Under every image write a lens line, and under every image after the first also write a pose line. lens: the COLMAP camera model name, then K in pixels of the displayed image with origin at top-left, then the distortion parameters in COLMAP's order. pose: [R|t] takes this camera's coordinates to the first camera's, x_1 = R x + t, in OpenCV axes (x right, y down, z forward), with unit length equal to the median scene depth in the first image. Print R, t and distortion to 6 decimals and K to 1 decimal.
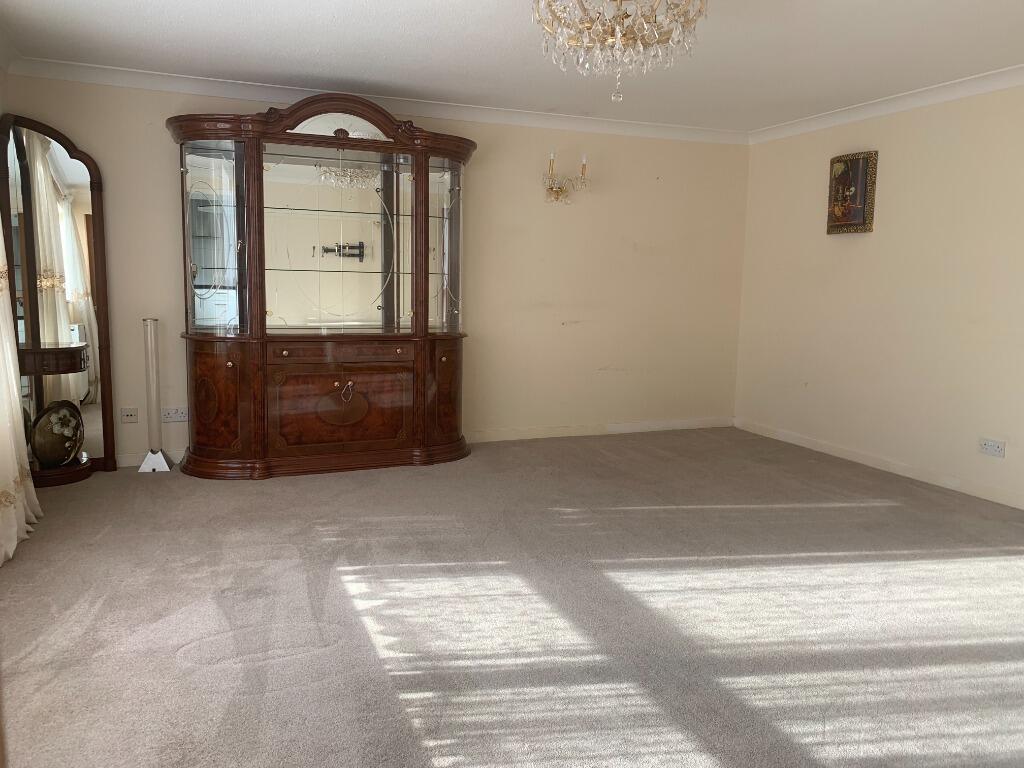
lens RADIAL K [[779.6, 0, 499.7], [0, 779.6, 387.5], [0, 0, 1]] dist [0.051367, -0.052435]
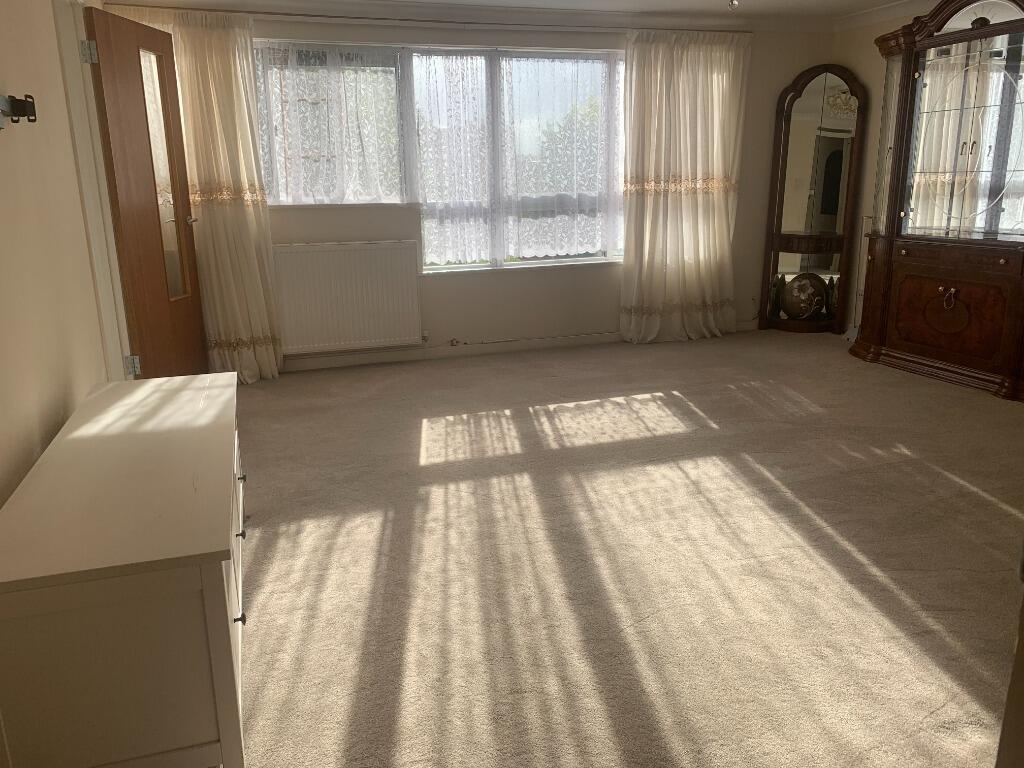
lens RADIAL K [[779.6, 0, 499.7], [0, 779.6, 387.5], [0, 0, 1]] dist [0.051367, -0.052435]
pose [[-0.066591, 0.235118, -0.969683, 1.347737], [-0.126835, 0.961962, 0.241956, -0.089994], [0.989686, 0.139102, -0.034236, 0.827575]]
